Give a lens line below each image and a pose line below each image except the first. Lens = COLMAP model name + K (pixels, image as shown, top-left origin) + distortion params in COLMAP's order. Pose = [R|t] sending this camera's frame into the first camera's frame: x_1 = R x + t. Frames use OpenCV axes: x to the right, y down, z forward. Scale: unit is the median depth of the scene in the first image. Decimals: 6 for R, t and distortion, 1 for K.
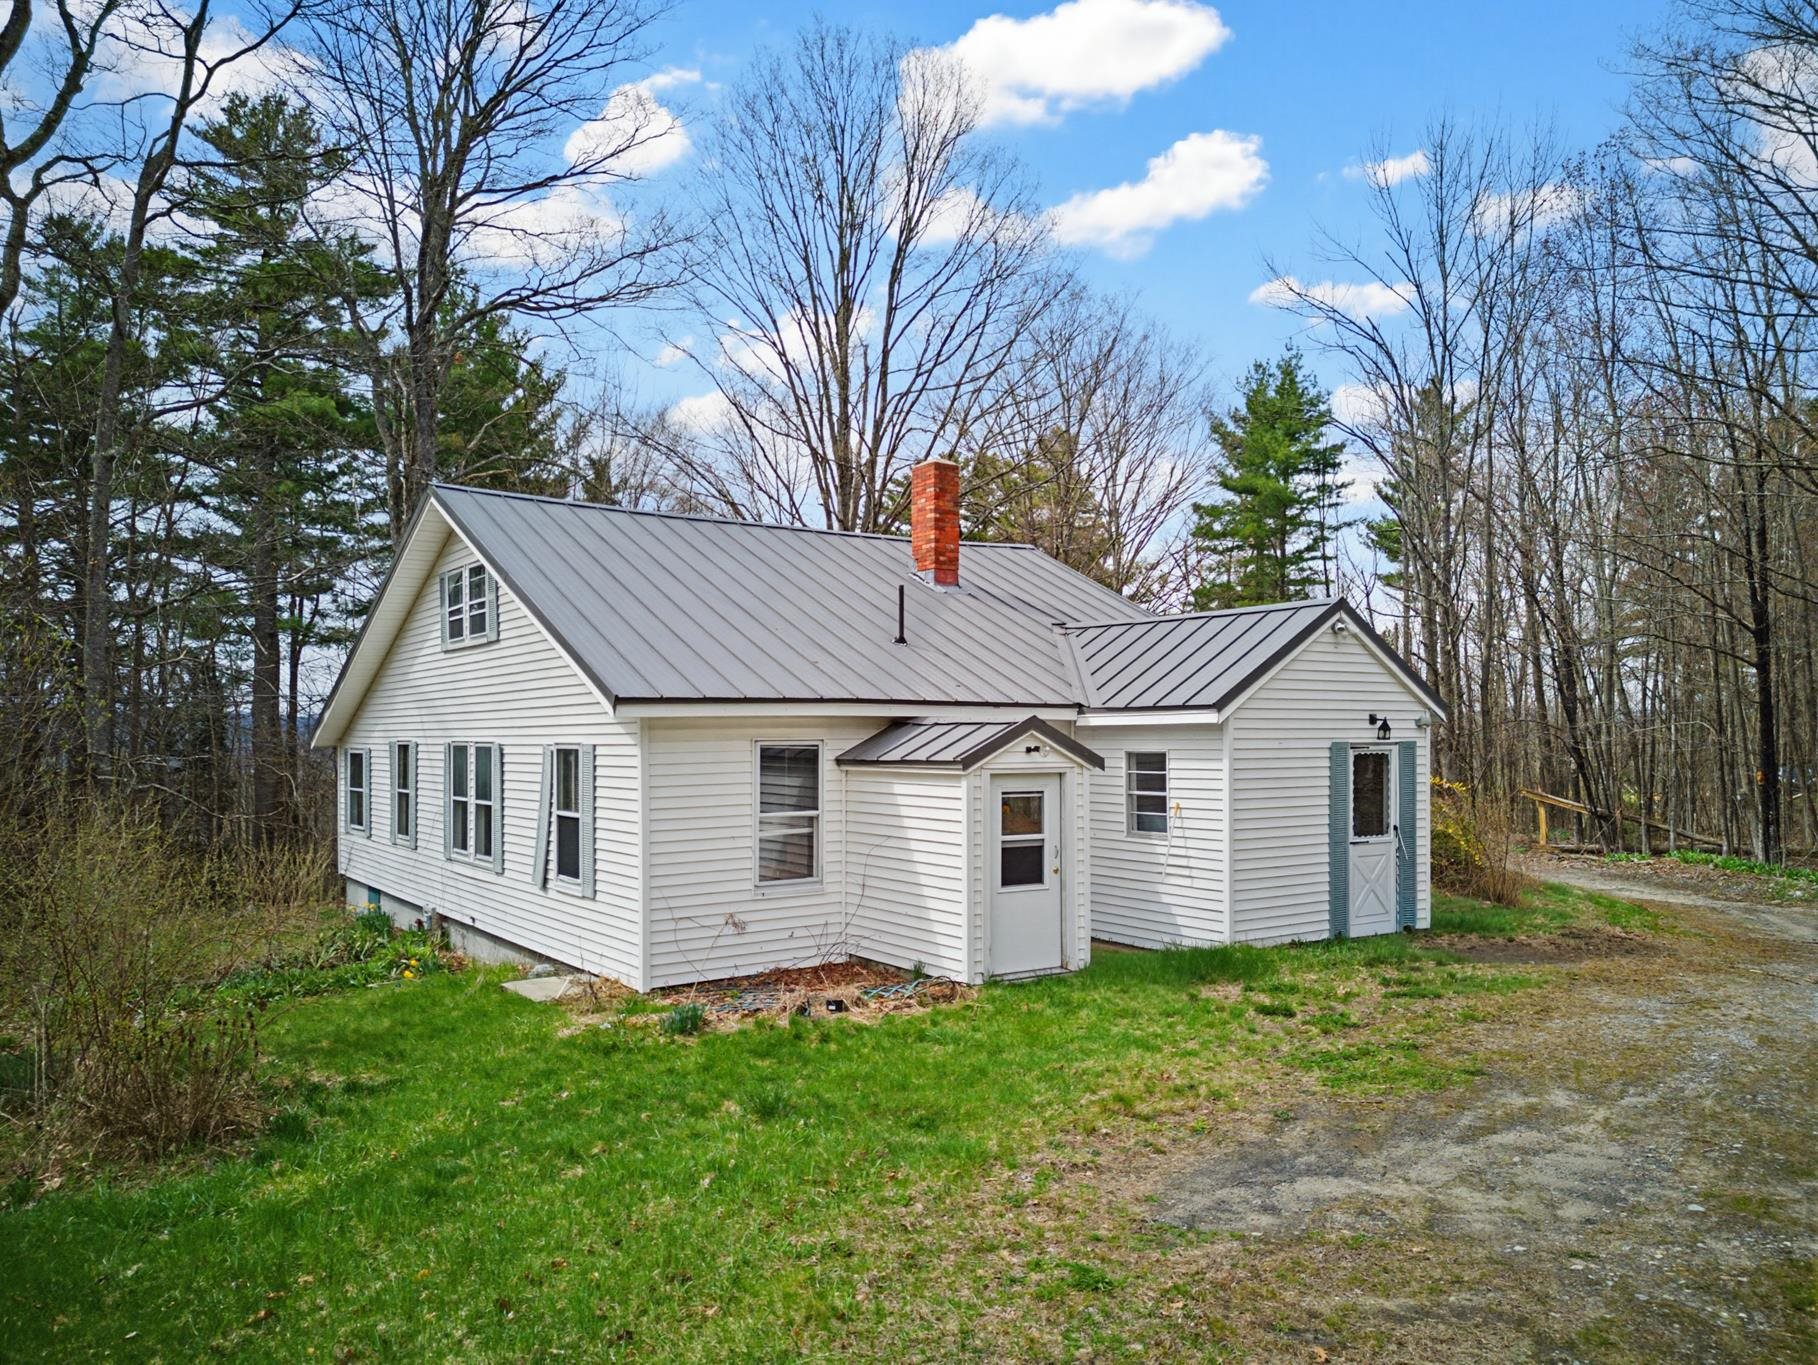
lens RADIAL K [[1296.4, 0, 912.7], [0, 1296.4, 711.2], [0, 0, 1]] dist [0.055426, -0.043833]
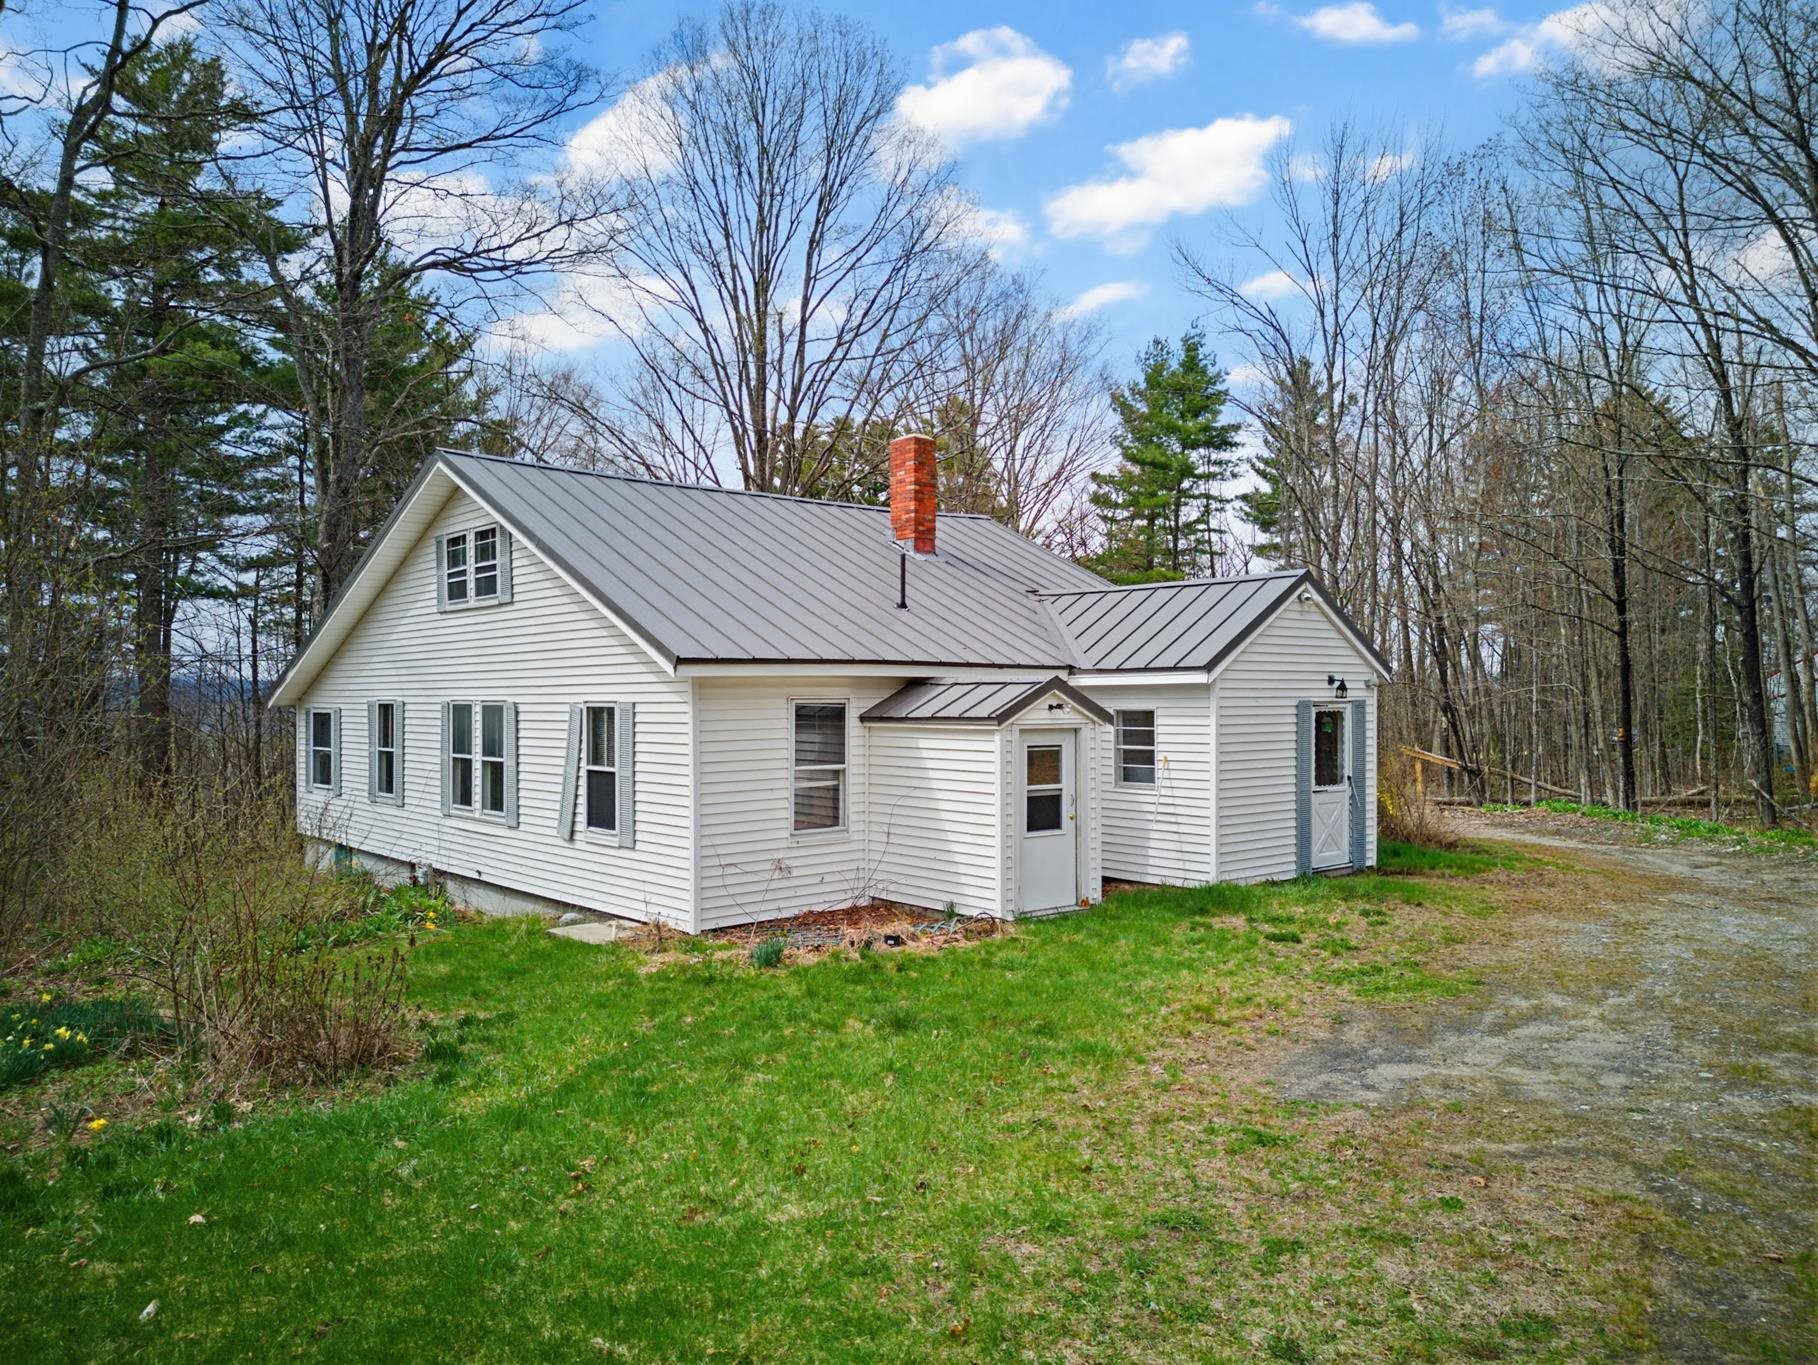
lens RADIAL K [[1287.3, 0, 909.0], [0, 1287.3, 682.5], [0, 0, 1]] dist [0.054286, -0.049430]
pose [[0.995156, 0.001653, 0.098292, -0.112871], [-0.002349, 0.999973, 0.006959, 0.001417], [-0.098278, -0.007156, 0.995133, -0.058606]]
